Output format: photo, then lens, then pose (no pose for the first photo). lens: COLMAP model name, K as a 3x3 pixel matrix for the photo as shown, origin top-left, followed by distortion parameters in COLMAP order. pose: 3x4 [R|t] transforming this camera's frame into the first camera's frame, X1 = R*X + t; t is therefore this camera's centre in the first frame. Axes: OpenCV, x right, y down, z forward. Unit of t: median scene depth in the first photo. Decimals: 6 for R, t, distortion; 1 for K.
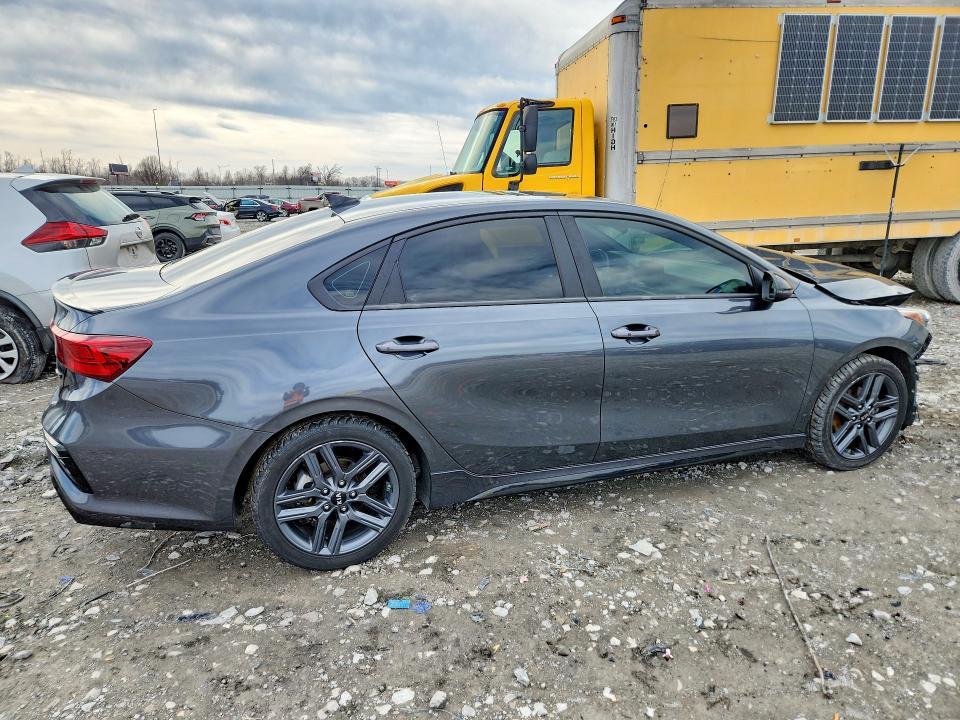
lens RADIAL K [[700.6, 0, 478.4], [0, 700.6, 358.2], [0, 0, 1]] dist [0.072486, -0.072874]
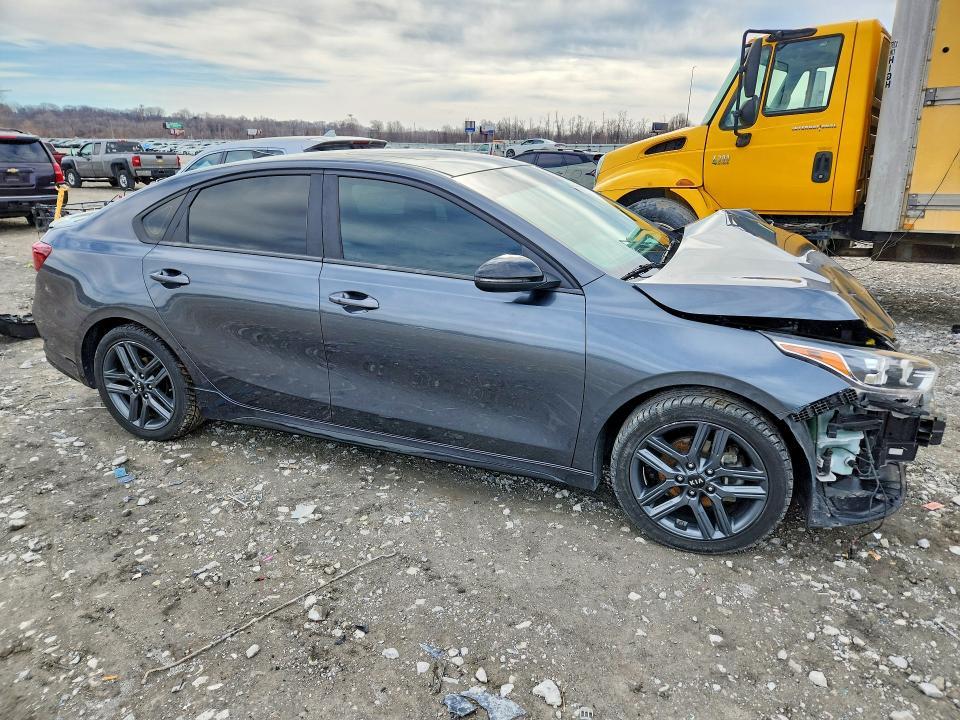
lens RADIAL K [[700.6, 0, 478.4], [0, 700.6, 358.2], [0, 0, 1]] dist [0.072486, -0.072874]
pose [[0.707395, 0.202561, -0.677171, 1.009414], [-0.160908, 0.979051, 0.124772, -0.106311], [0.688259, 0.020700, 0.725170, 0.420334]]
